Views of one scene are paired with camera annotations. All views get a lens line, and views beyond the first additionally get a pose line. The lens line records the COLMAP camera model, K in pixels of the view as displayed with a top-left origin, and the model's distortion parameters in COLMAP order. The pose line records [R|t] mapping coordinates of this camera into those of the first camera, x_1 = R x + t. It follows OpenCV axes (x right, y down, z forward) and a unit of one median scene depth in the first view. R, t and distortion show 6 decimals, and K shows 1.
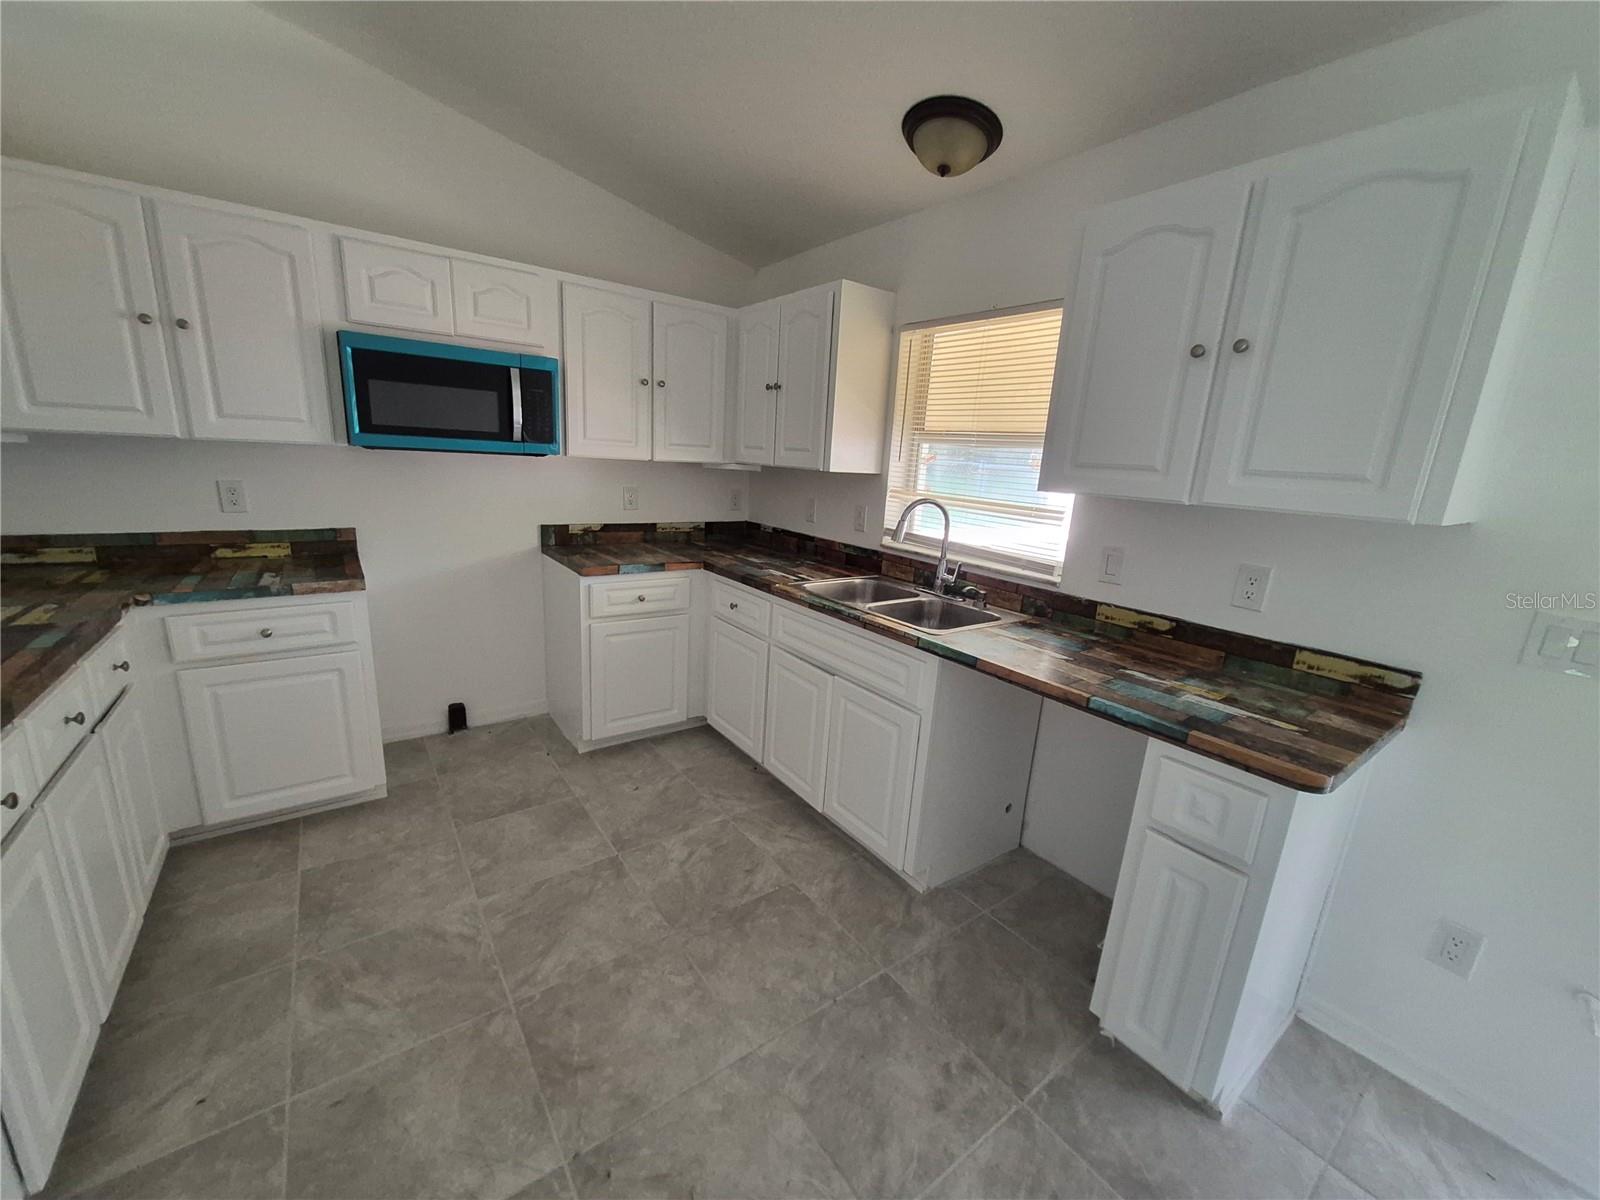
lens RADIAL K [[625.9, 0, 799.7], [0, 625.9, 605.8], [0, 0, 1]] dist [0.002075, -0.000264]
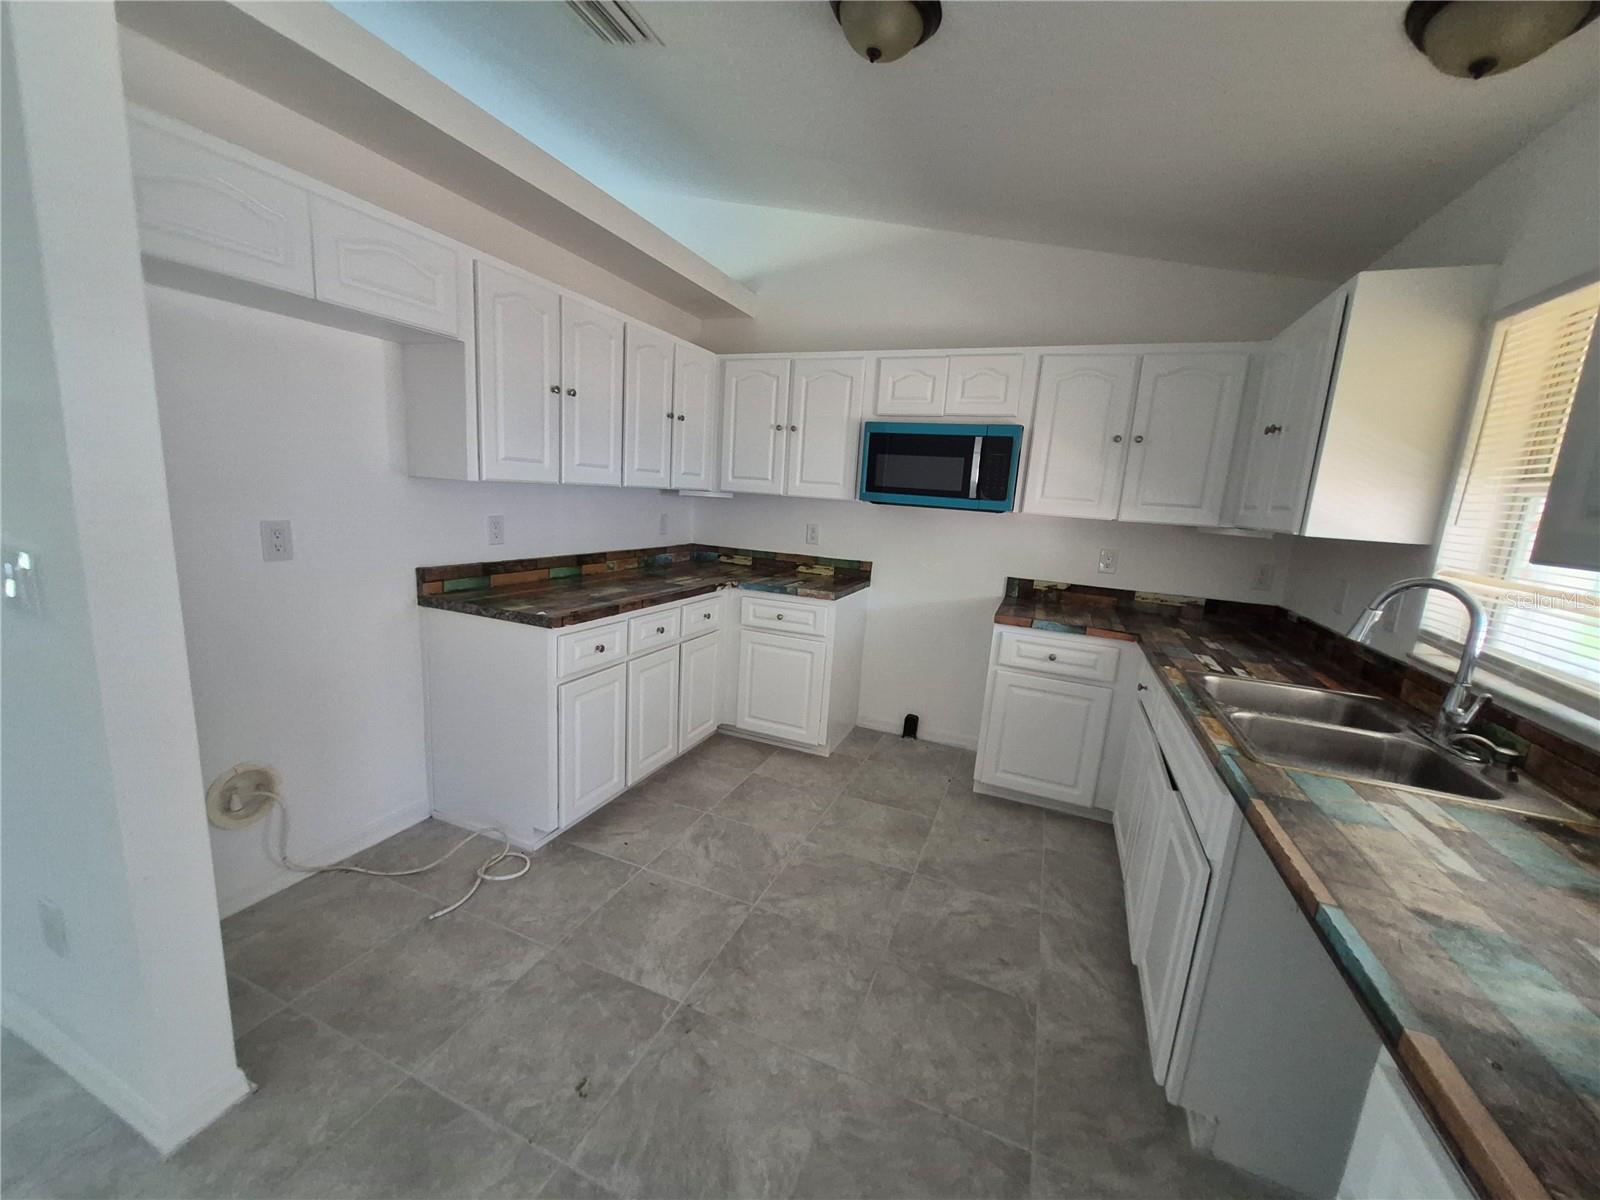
lens RADIAL K [[625.9, 0, 790.6], [0, 625.9, 605.1], [0, 0, 1]] dist [0.002075, -0.000264]
pose [[0.518338, 0.133491, -0.844693, 0.416651], [-0.236187, 0.971669, 0.008624, -0.003988], [0.821913, 0.195036, 0.535182, 0.165399]]
